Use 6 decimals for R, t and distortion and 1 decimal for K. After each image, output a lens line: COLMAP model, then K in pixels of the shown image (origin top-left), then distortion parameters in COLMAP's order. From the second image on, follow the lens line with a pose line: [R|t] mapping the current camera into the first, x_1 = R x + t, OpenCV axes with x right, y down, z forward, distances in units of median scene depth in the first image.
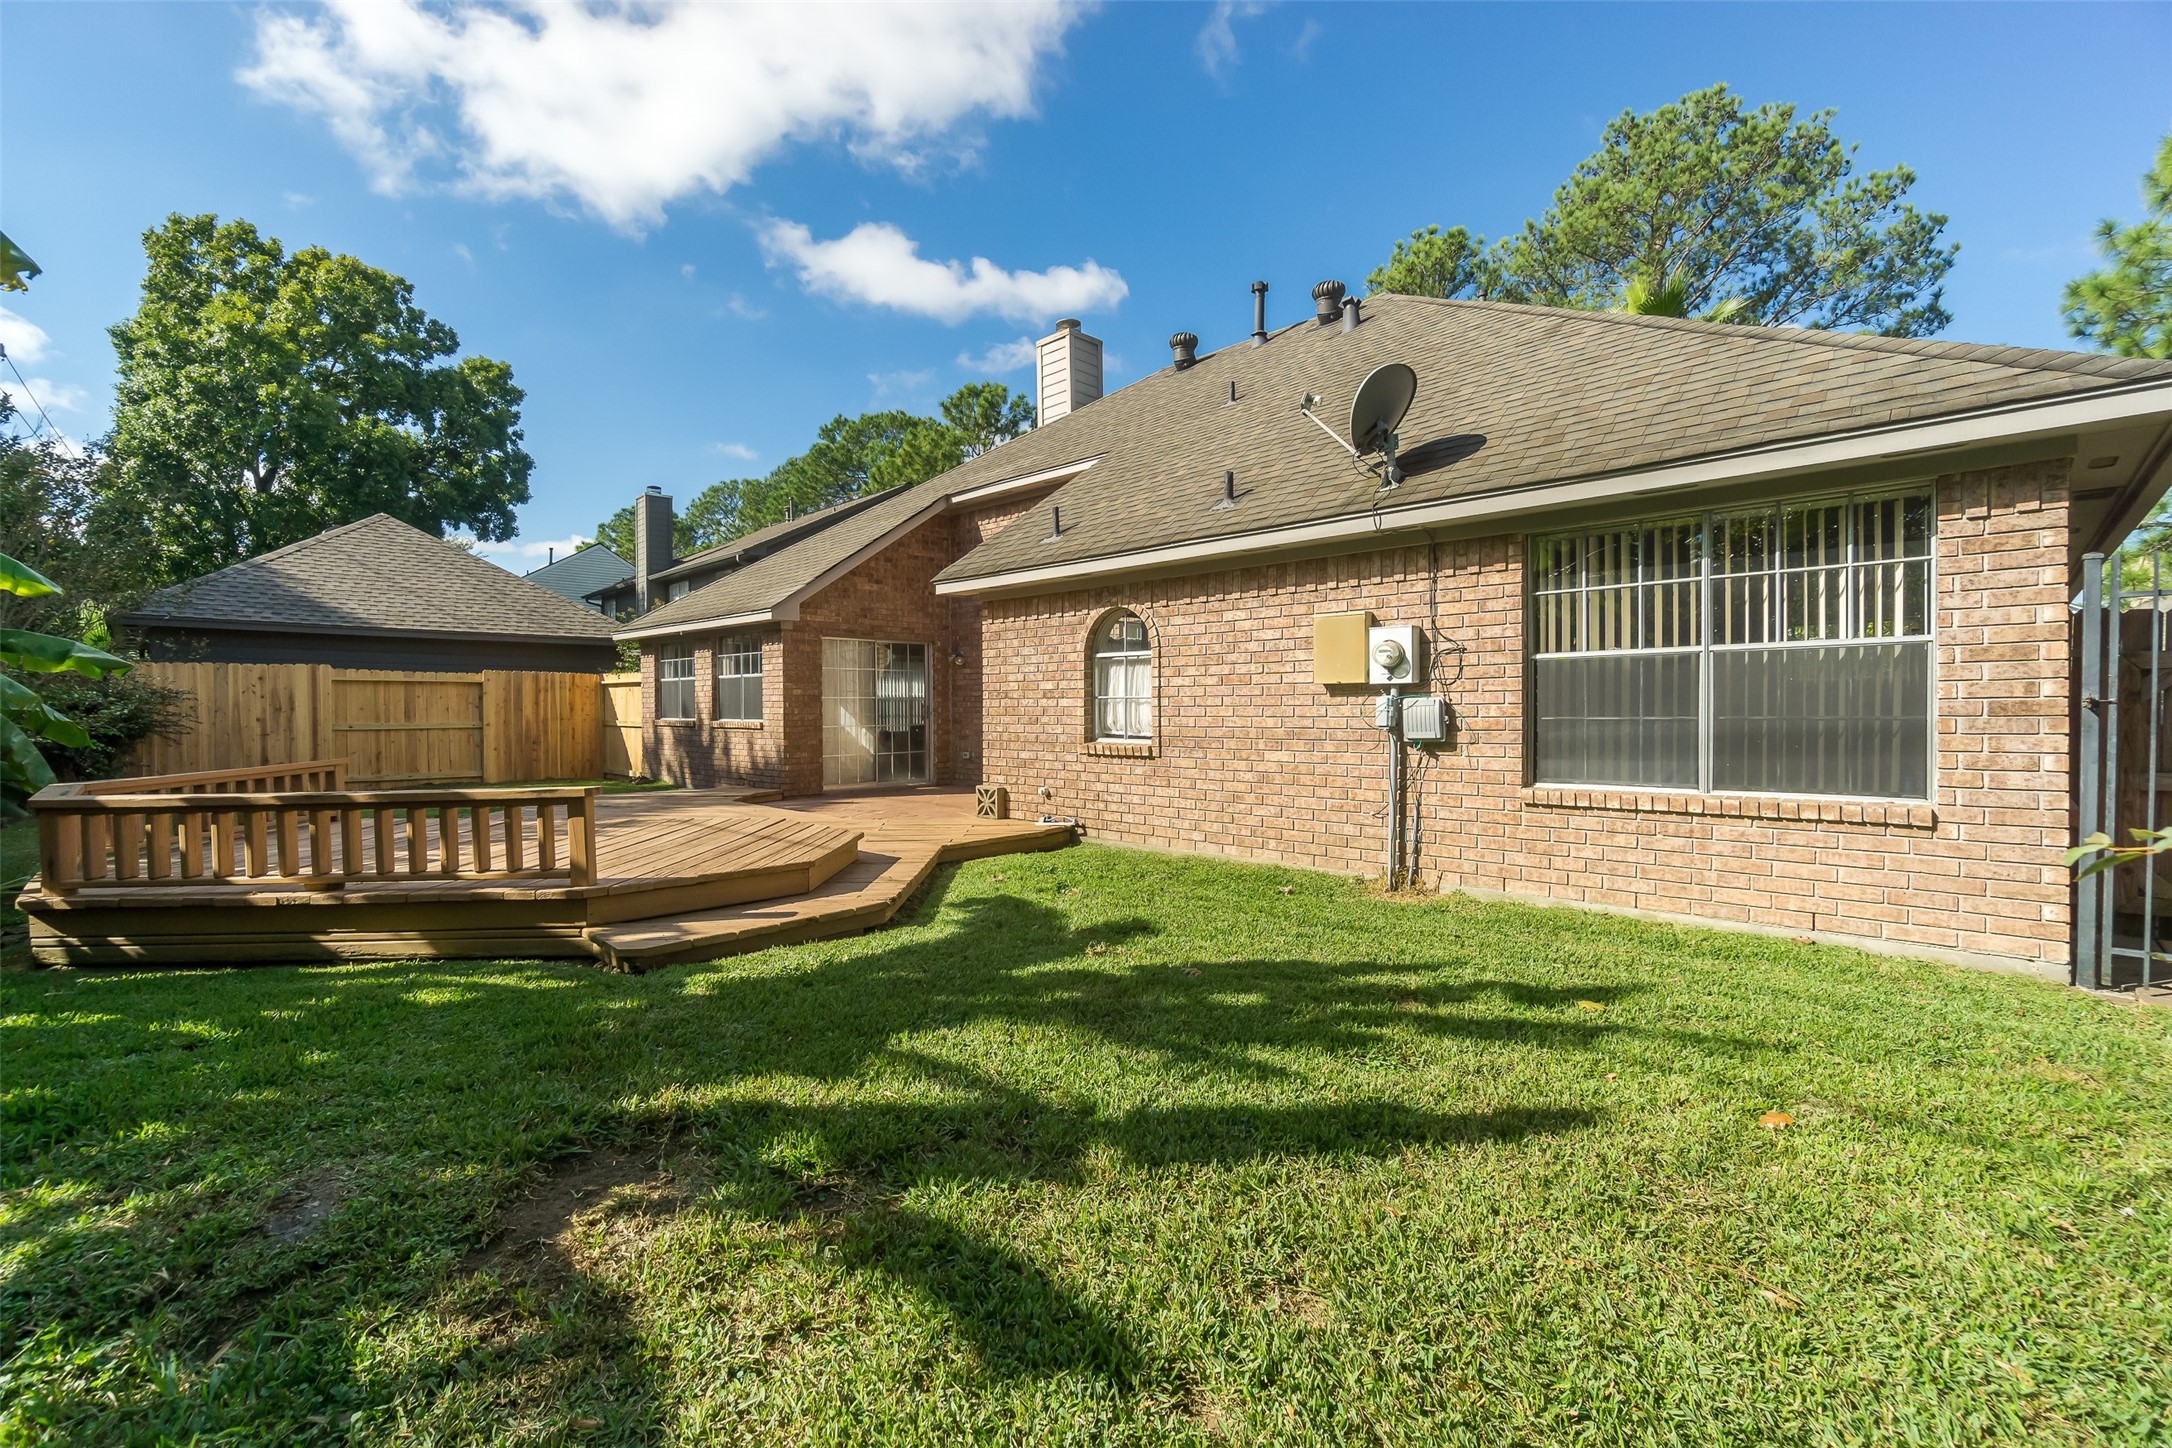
lens RADIAL K [[949.2, 0, 1084.6], [0, 949.2, 728.8], [0, 0, 1]] dist [-0.001974, 0.002081]
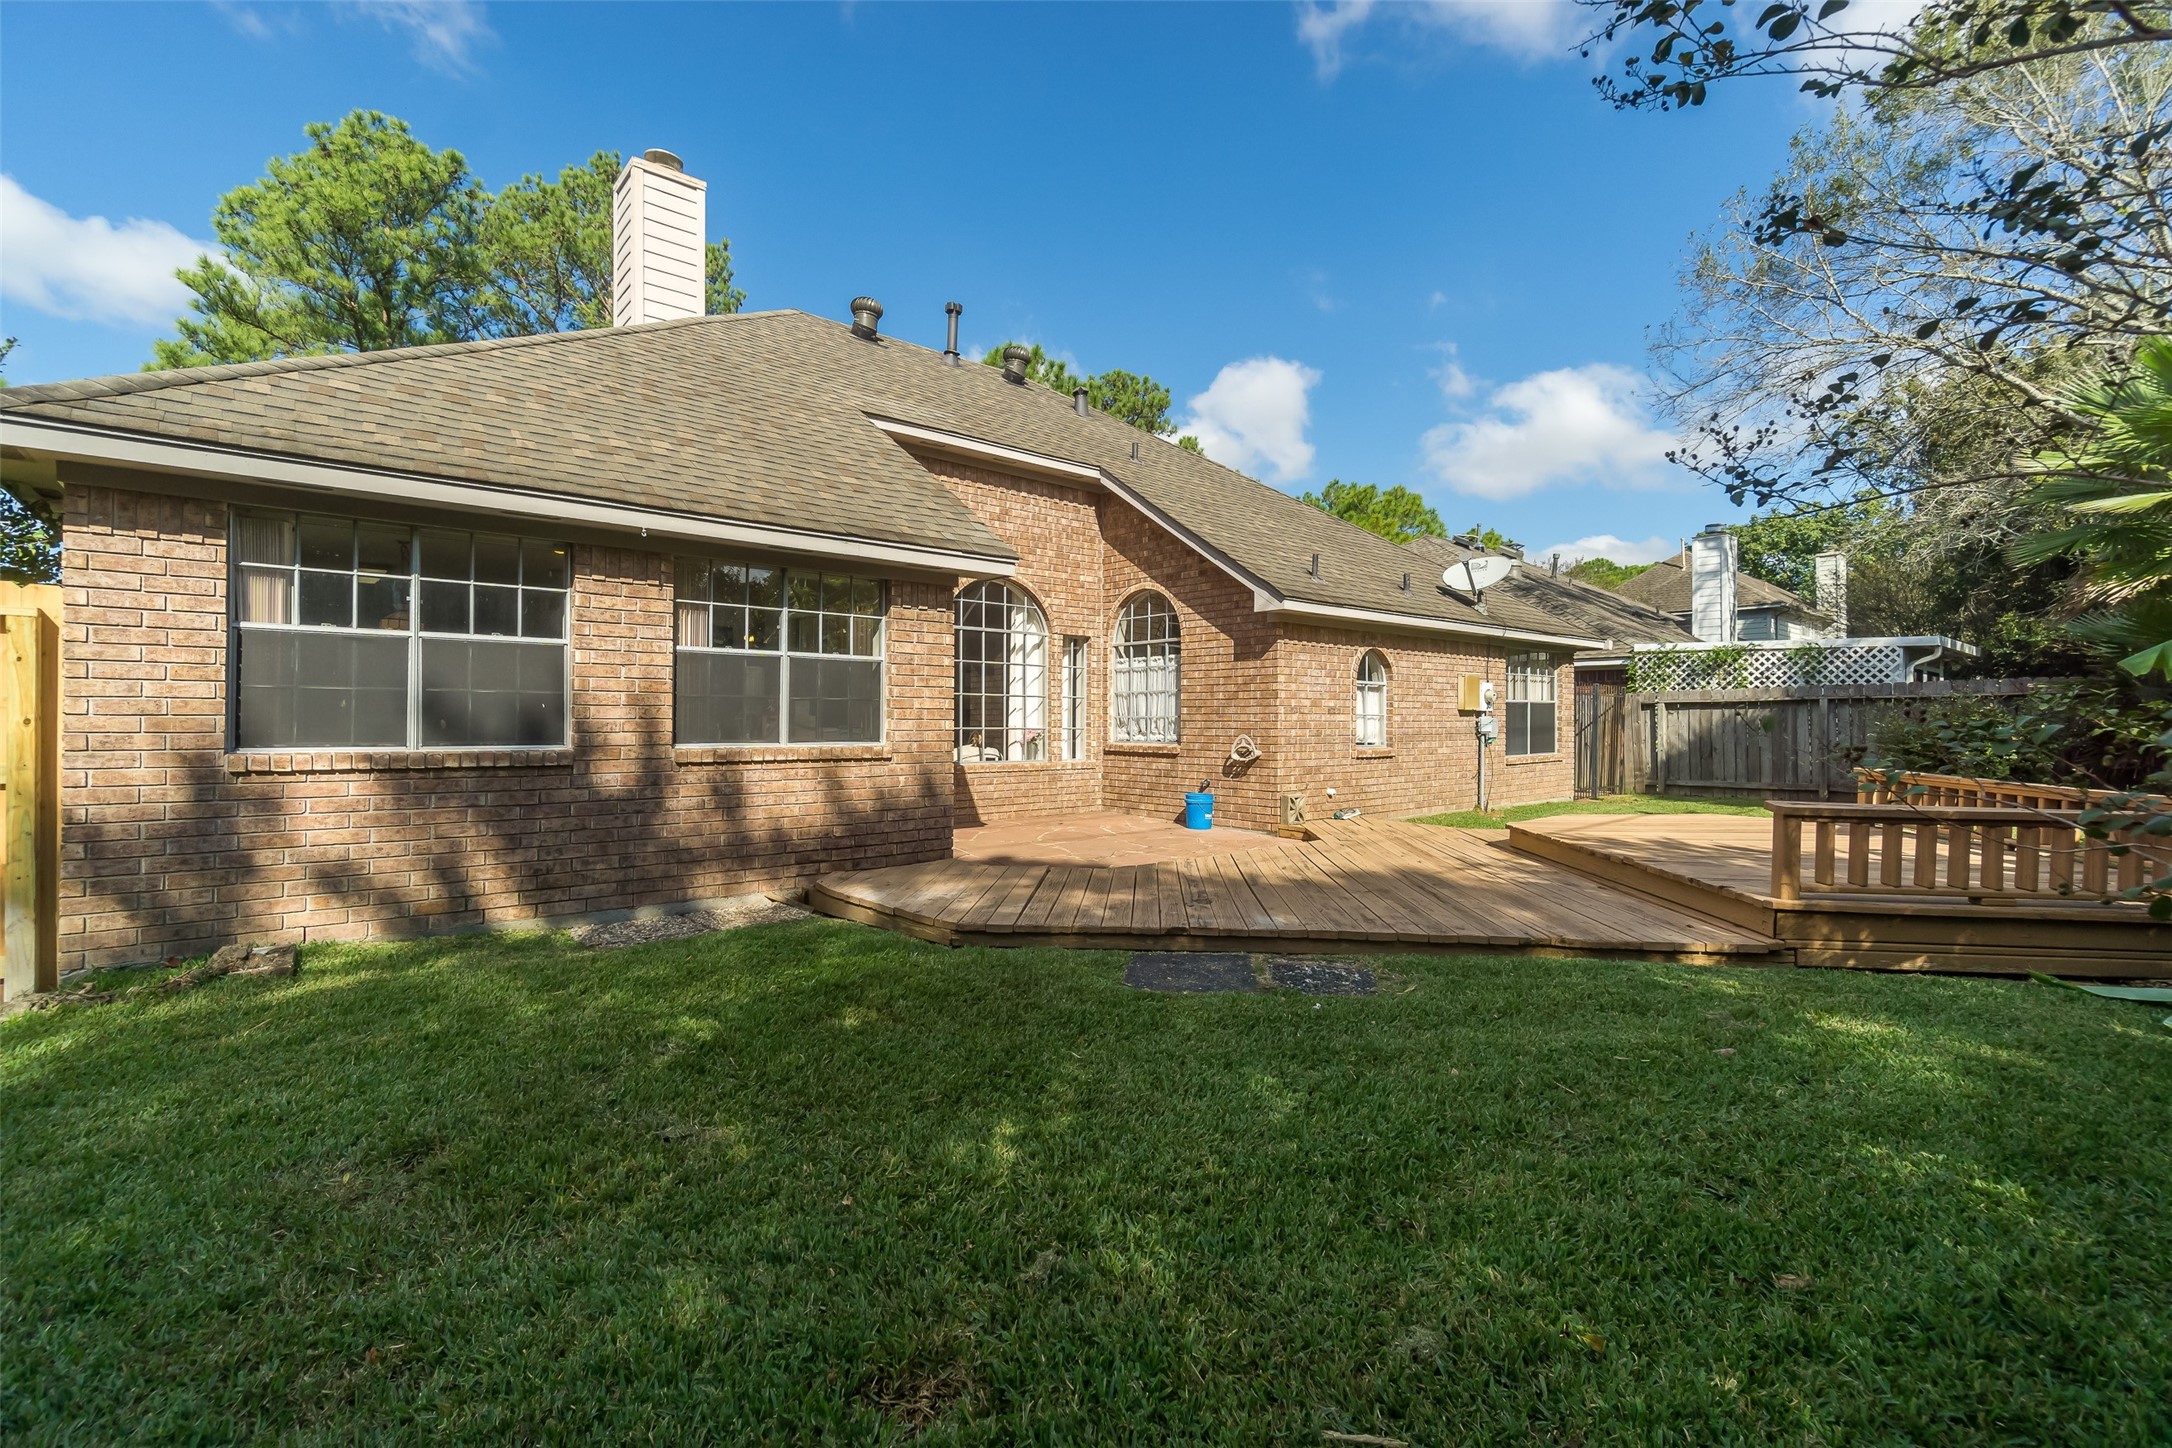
lens RADIAL K [[949.2, 0, 1077.9], [0, 949.2, 721.3], [0, 0, 1]] dist [-0.001974, 0.002081]
pose [[0.085402, 0.000181, 0.996347, -0.430764], [0.016835, 0.999857, -0.001624, -0.008784], [-0.996204, 0.016912, 0.085387, 0.413368]]
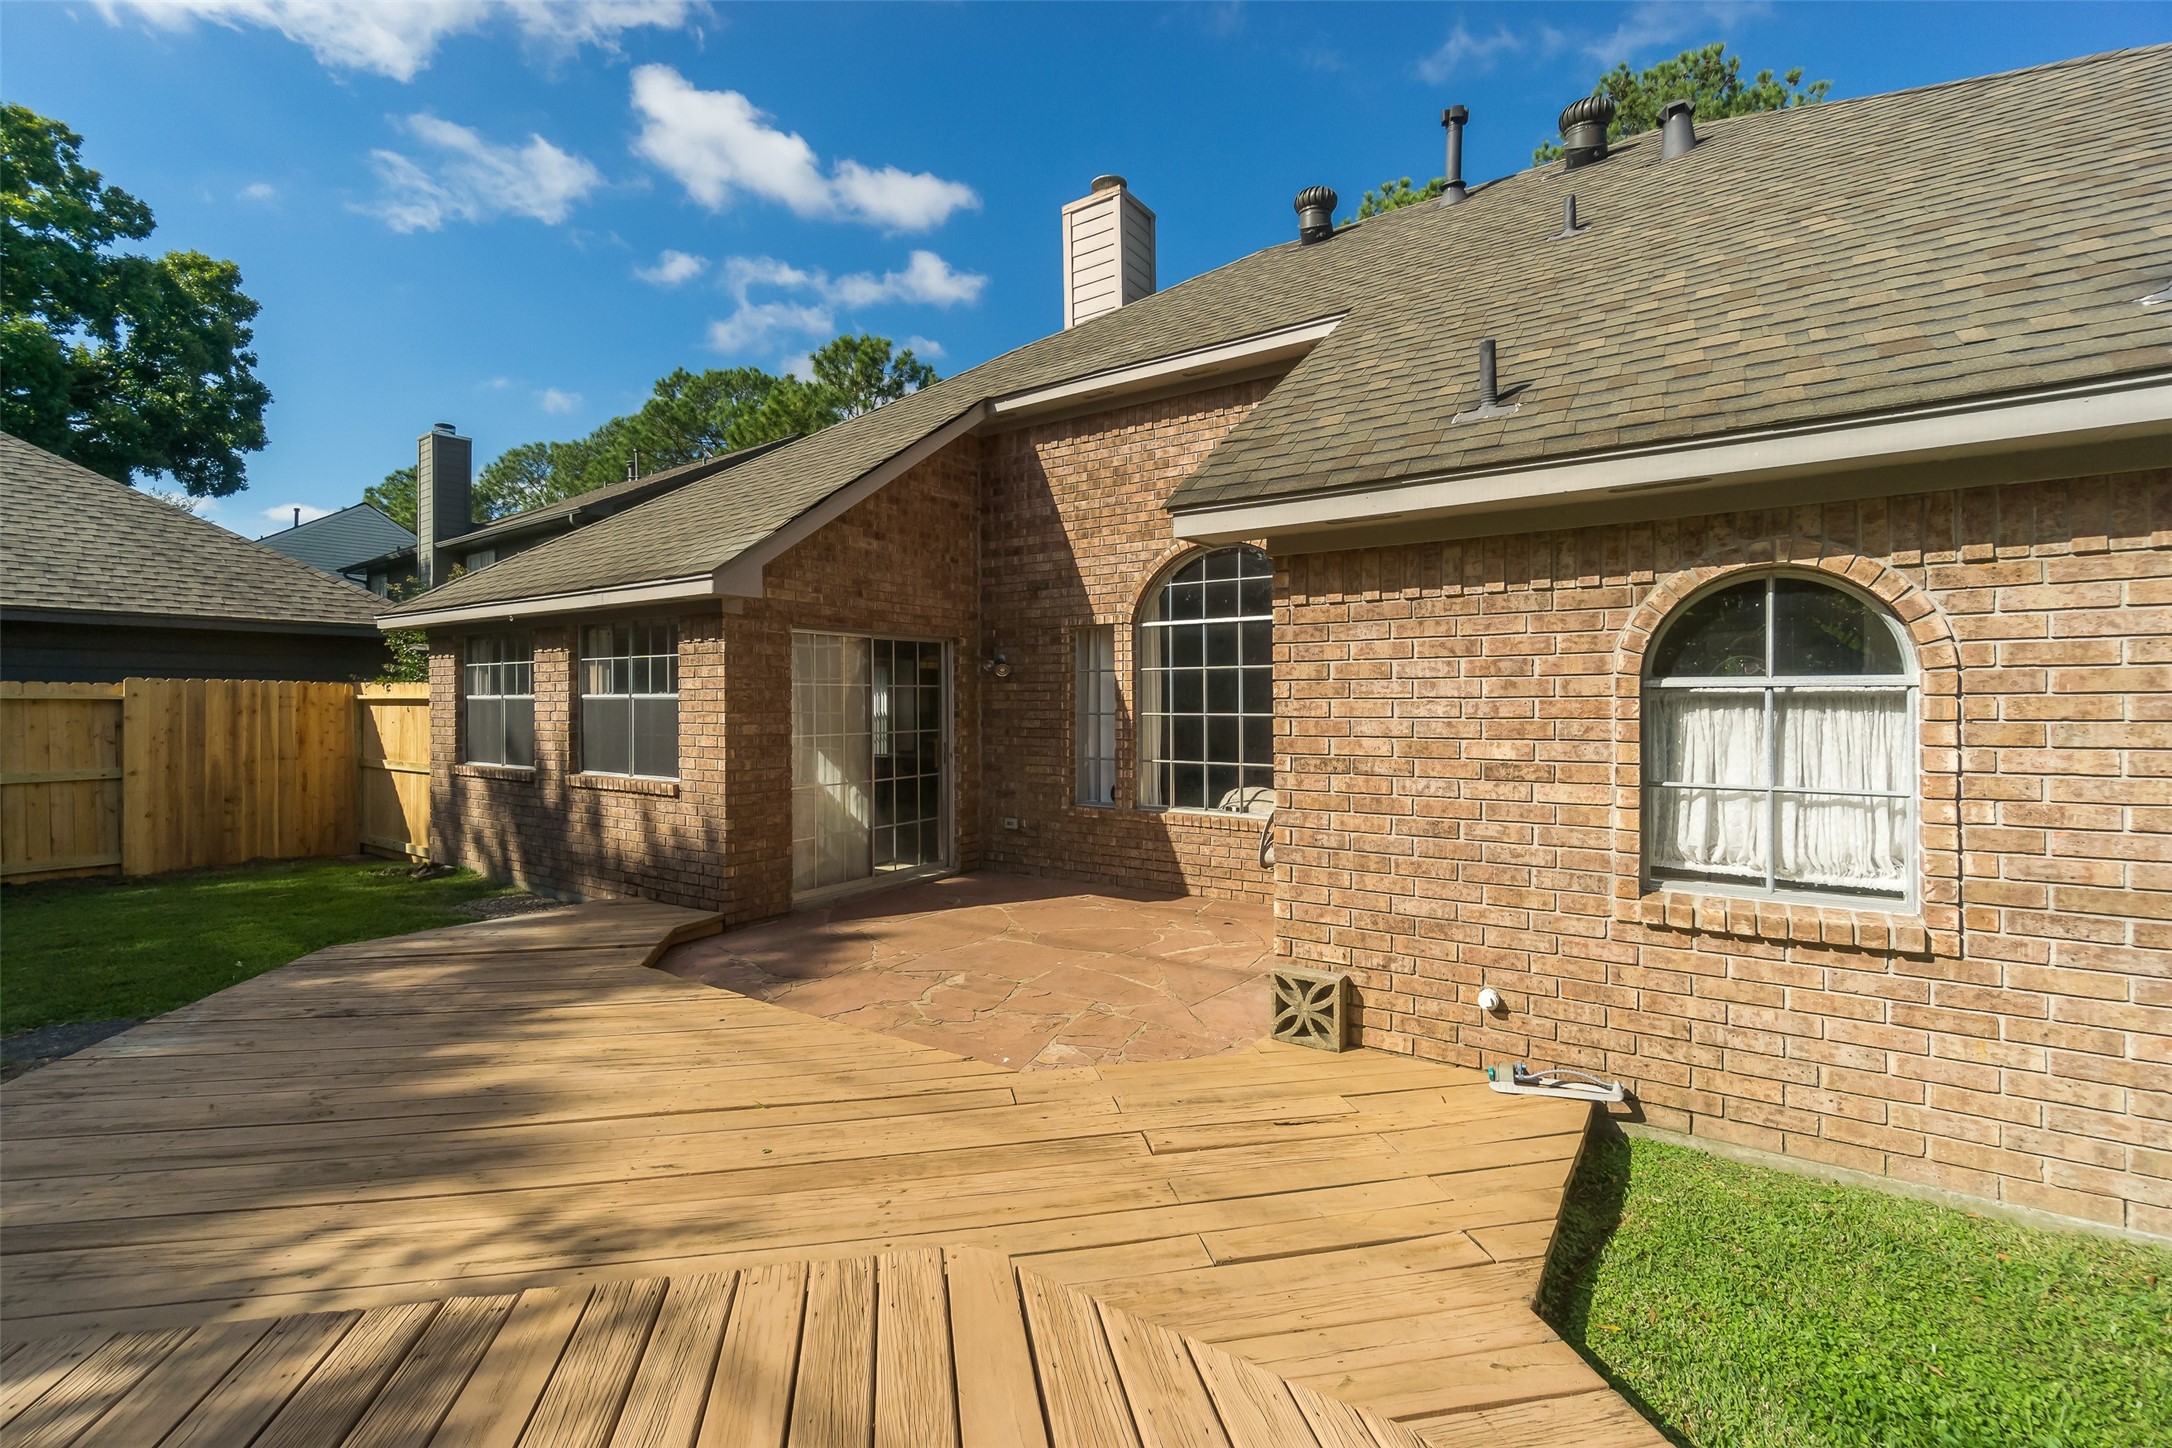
lens RADIAL K [[949.2, 0, 1077.6], [0, 949.2, 701.6], [0, 0, 1]] dist [-0.001974, 0.002081]
pose [[0.985492, 0.000425, 0.169724, -0.100870], [0.003437, 0.999742, -0.022464, -0.019956], [-0.169690, 0.022721, 0.985236, 0.207306]]
